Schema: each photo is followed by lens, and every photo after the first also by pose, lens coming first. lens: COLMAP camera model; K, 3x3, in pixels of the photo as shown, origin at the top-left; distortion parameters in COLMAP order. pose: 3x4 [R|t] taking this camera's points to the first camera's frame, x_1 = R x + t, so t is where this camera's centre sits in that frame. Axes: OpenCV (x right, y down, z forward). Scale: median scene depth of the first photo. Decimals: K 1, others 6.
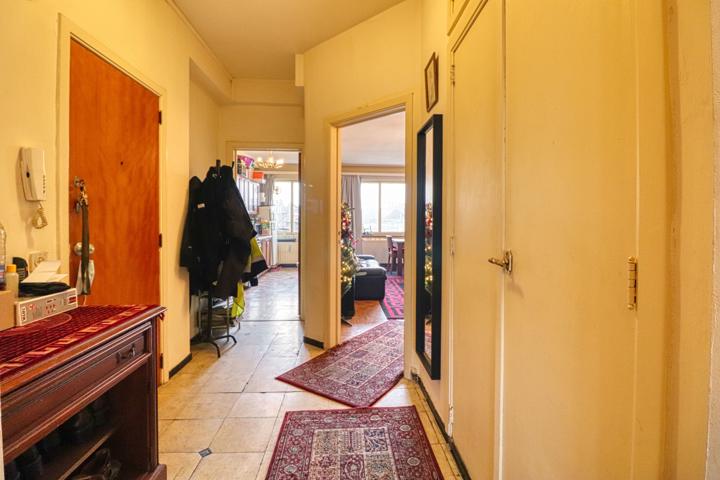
lens RADIAL K [[333.8, 0, 363.6], [0, 333.8, 224.9], [0, 0, 1]] dist [0.001158, -0.013419]
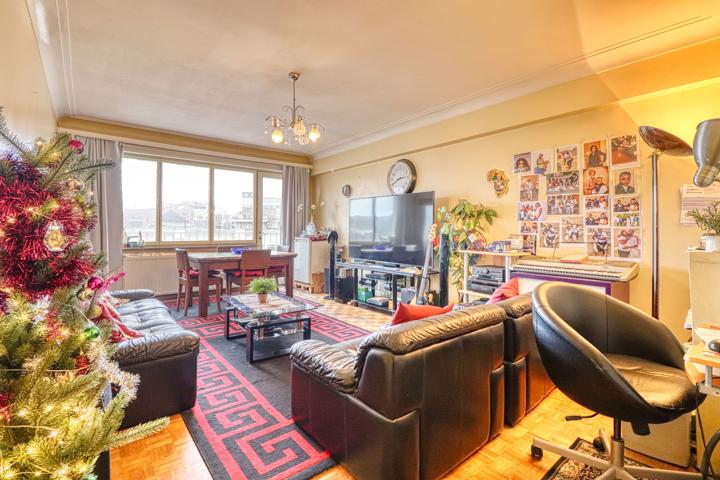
lens RADIAL K [[333.8, 0, 363.6], [0, 333.8, 224.9], [0, 0, 1]] dist [0.001158, -0.013419]
pose [[0.805905, 0.010317, 0.591955, -0.012264], [-0.001410, 0.999879, -0.015507, -0.000533], [-0.592043, 0.011662, 0.805822, 0.362723]]
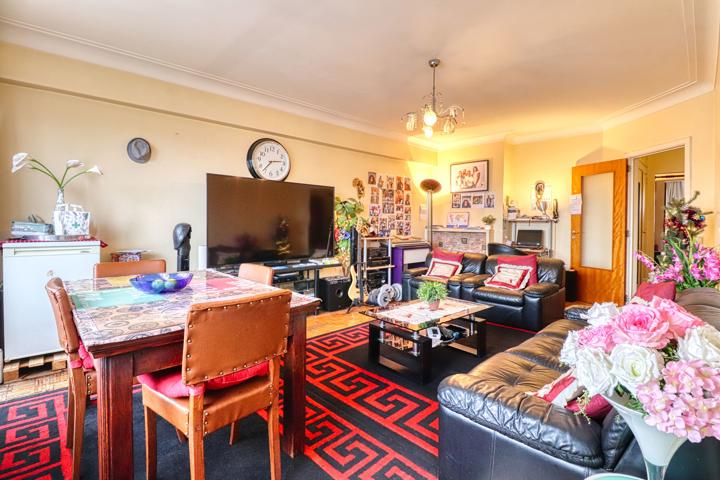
lens RADIAL K [[333.8, 0, 363.6], [0, 333.8, 224.9], [0, 0, 1]] dist [0.001158, -0.013419]
pose [[-0.653735, -0.014942, 0.756576, -0.174084], [-0.006958, 0.999881, 0.013735, -0.009675], [-0.756691, 0.003714, -0.653762, 1.895532]]
